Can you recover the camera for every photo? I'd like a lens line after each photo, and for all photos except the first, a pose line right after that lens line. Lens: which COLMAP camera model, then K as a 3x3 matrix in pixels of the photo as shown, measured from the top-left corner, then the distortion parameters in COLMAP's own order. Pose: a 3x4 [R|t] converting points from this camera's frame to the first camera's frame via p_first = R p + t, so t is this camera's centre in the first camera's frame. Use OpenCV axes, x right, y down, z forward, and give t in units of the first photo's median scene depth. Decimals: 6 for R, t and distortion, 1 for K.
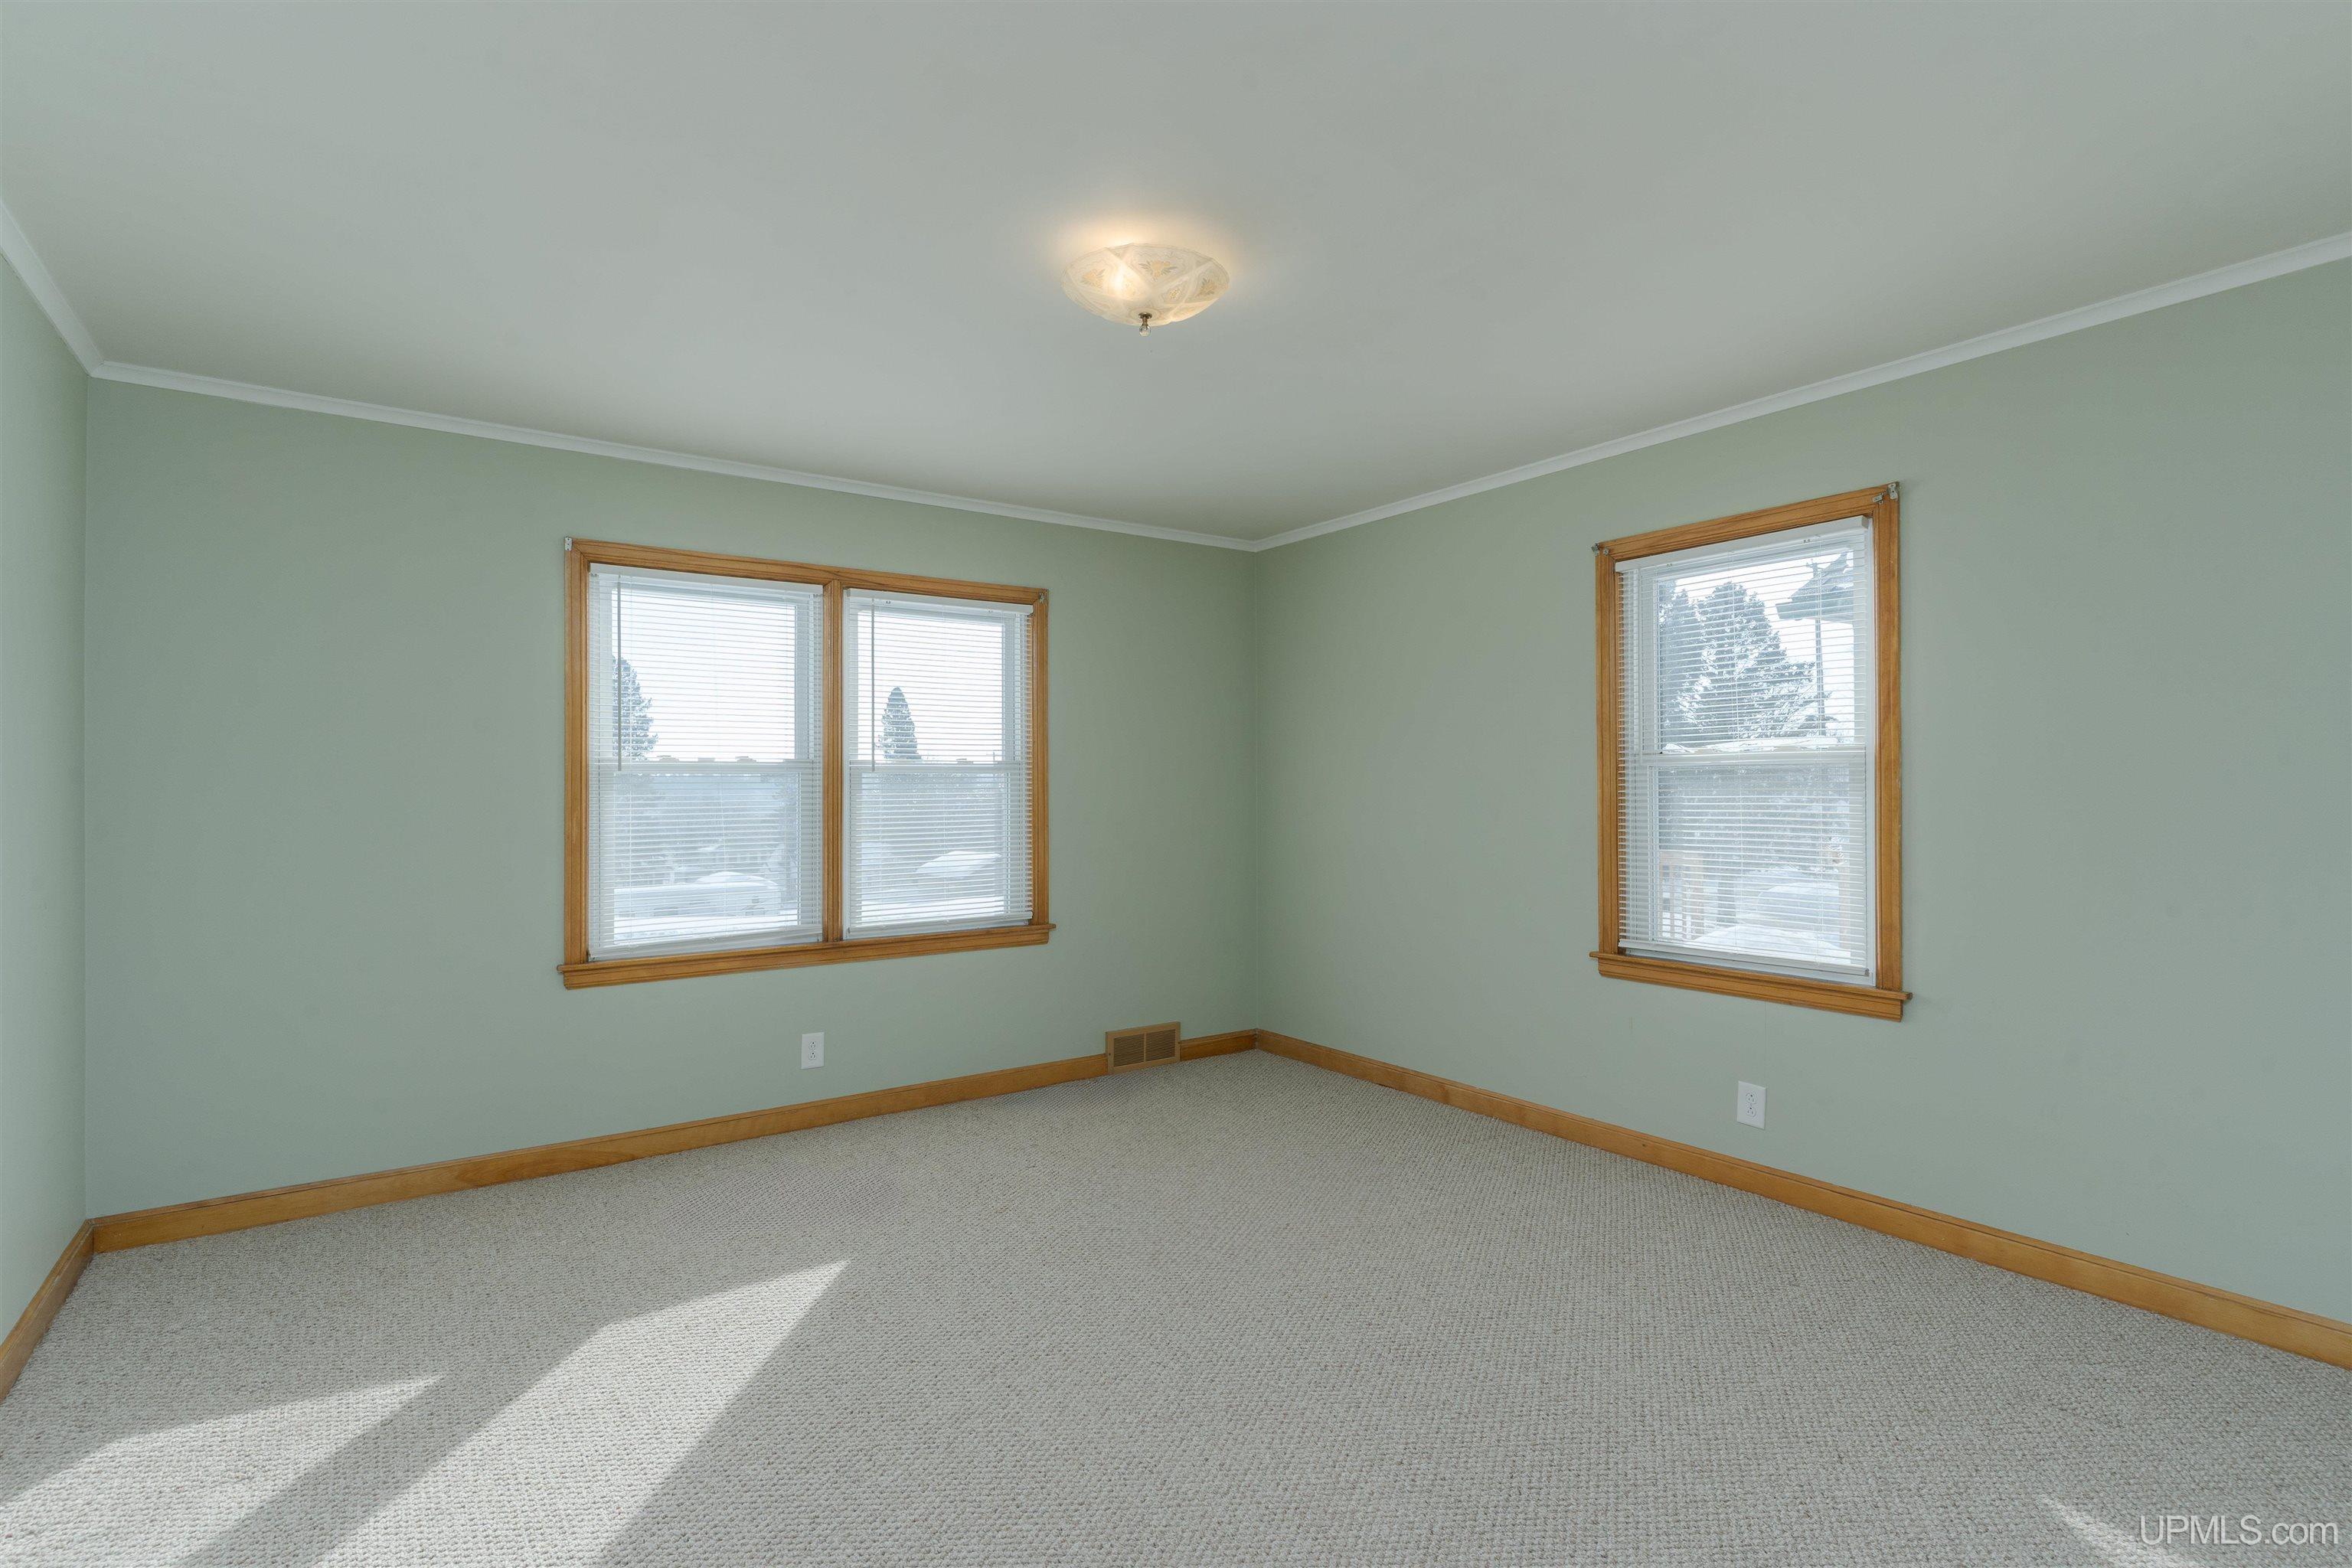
lens RADIAL K [[1125.8, 0, 1149.9], [0, 1125.8, 773.4], [0, 0, 1]] dist [0.006137, -0.000526]
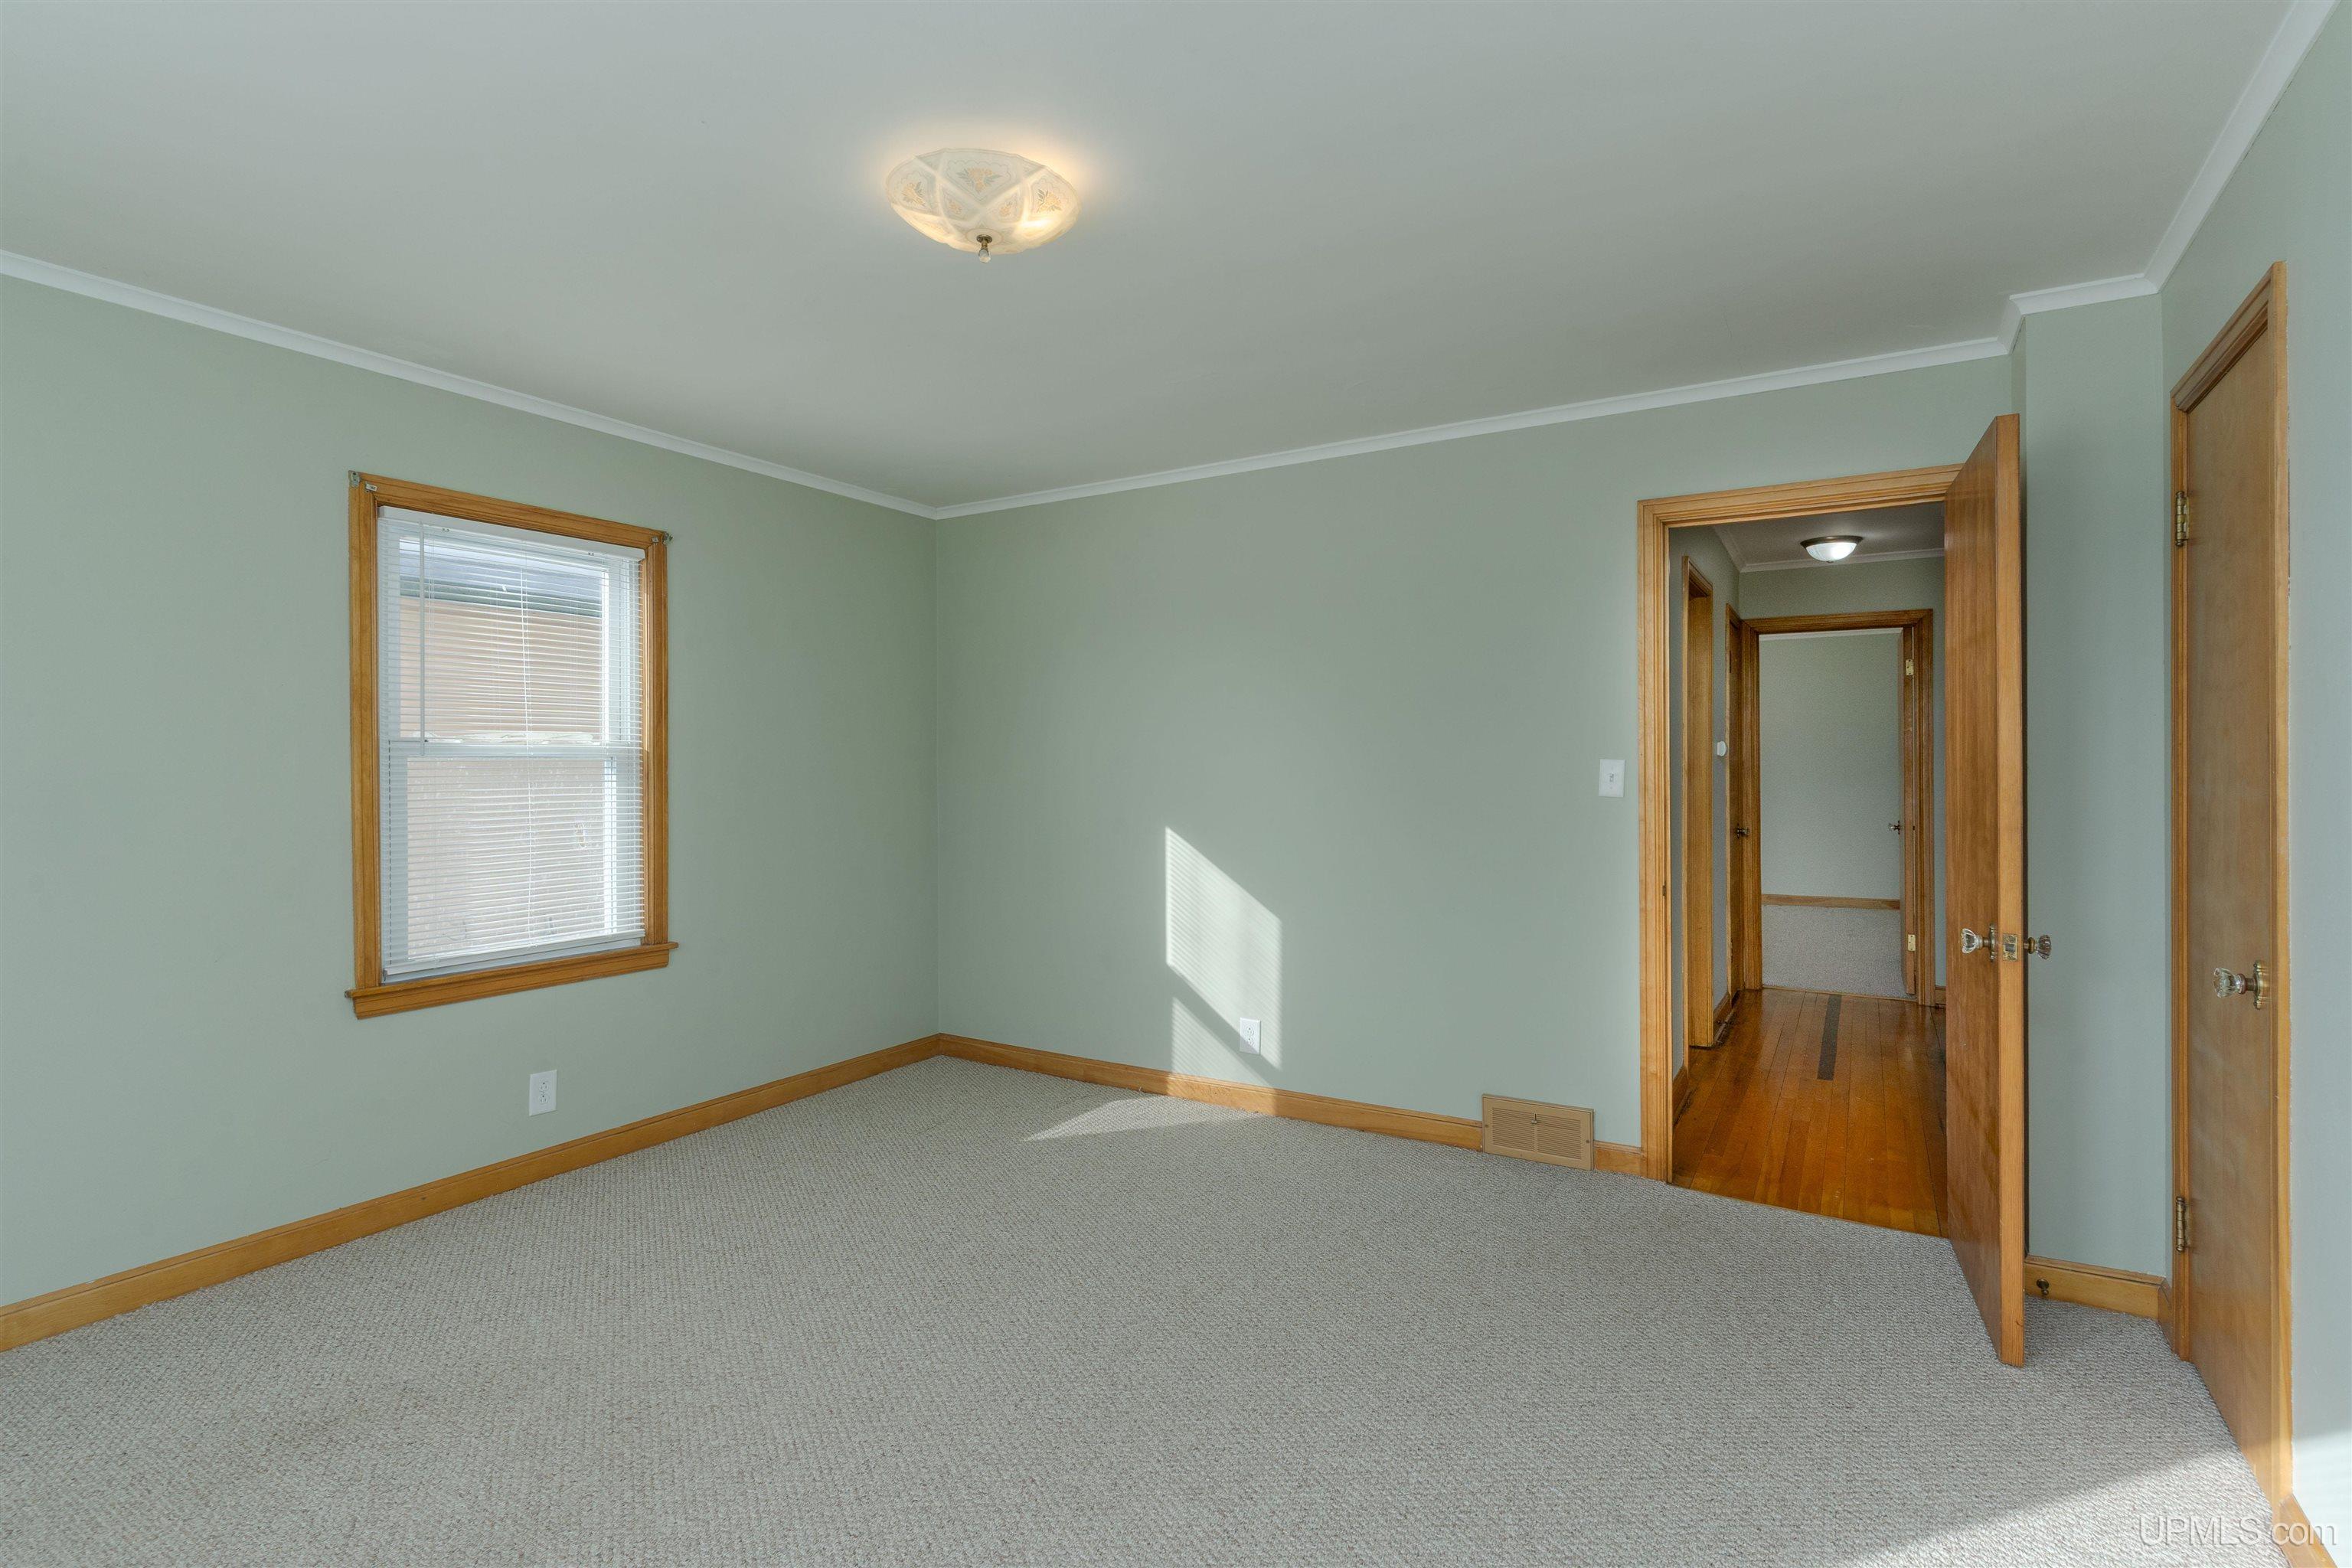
lens RADIAL K [[1125.8, 0, 1197.4], [0, 1125.8, 770.0], [0, 0, 1]] dist [0.006137, -0.000526]
pose [[-0.413724, 0.006735, 0.910377, -0.665868], [-0.004506, 0.999945, -0.009445, 0.010955], [-0.910391, -0.008009, -0.413671, 0.925371]]
